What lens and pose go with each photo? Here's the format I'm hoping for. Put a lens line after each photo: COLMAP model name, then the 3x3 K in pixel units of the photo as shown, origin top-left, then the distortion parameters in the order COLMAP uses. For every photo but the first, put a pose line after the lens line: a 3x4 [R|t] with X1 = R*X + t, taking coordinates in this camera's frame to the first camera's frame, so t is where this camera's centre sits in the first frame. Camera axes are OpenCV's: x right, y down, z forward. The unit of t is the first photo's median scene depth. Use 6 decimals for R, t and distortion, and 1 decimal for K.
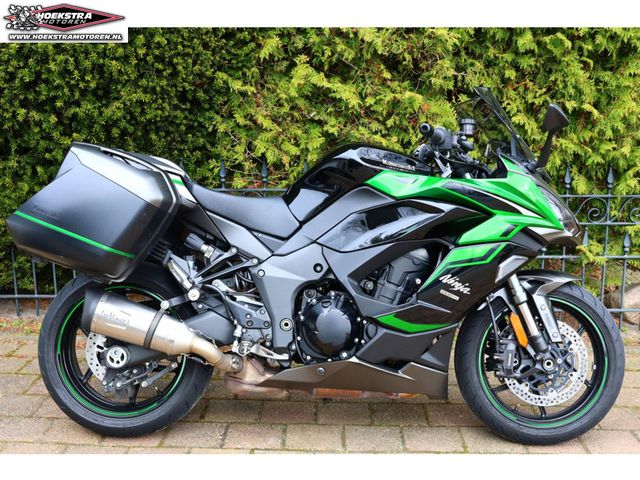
lens RADIAL K [[811.8, 0, 320.0], [0, 811.8, 240.0], [0, 0, 1]] dist [-0.012391, 0.014142]
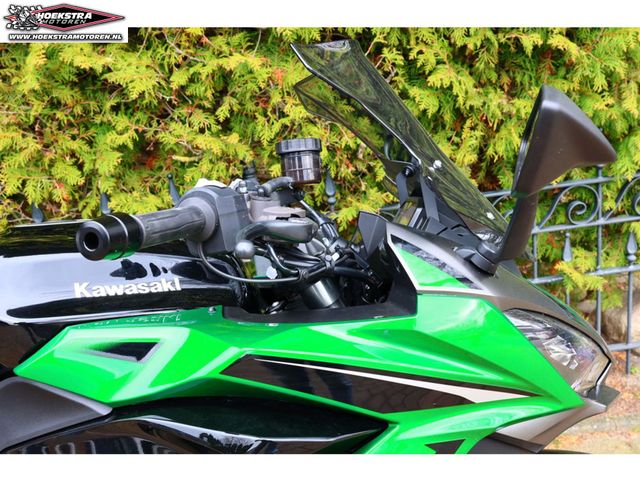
lens RADIAL K [[675.2, 0, 320.0], [0, 675.2, 240.0], [0, 0, 1]] dist [0.011999, 0.005197]
pose [[0.990706, -0.134278, 0.021712, 0.171643], [0.130598, 0.983629, 0.124170, -0.135388], [-0.038029, -0.120180, 0.992023, 0.658620]]
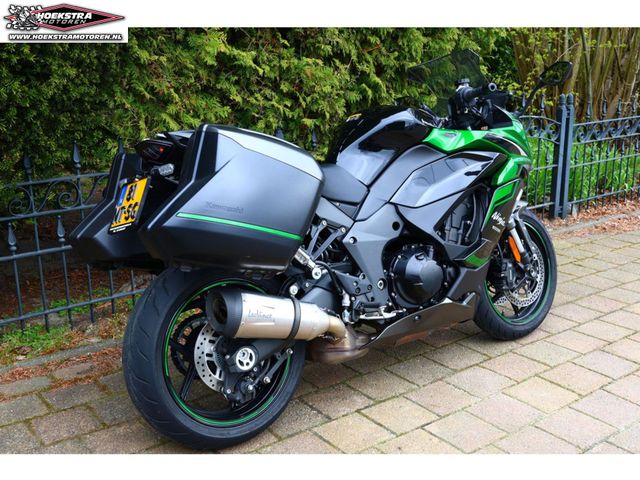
lens RADIAL K [[737.7, 0, 320.0], [0, 737.7, 240.0], [0, 0, 1]] dist [-0.000919, 0.023732]
pose [[0.784220, -0.174614, 0.595407, -0.617072], [0.137914, 0.984635, 0.107113, -0.060582], [-0.604962, -0.001885, 0.796252, 0.272631]]
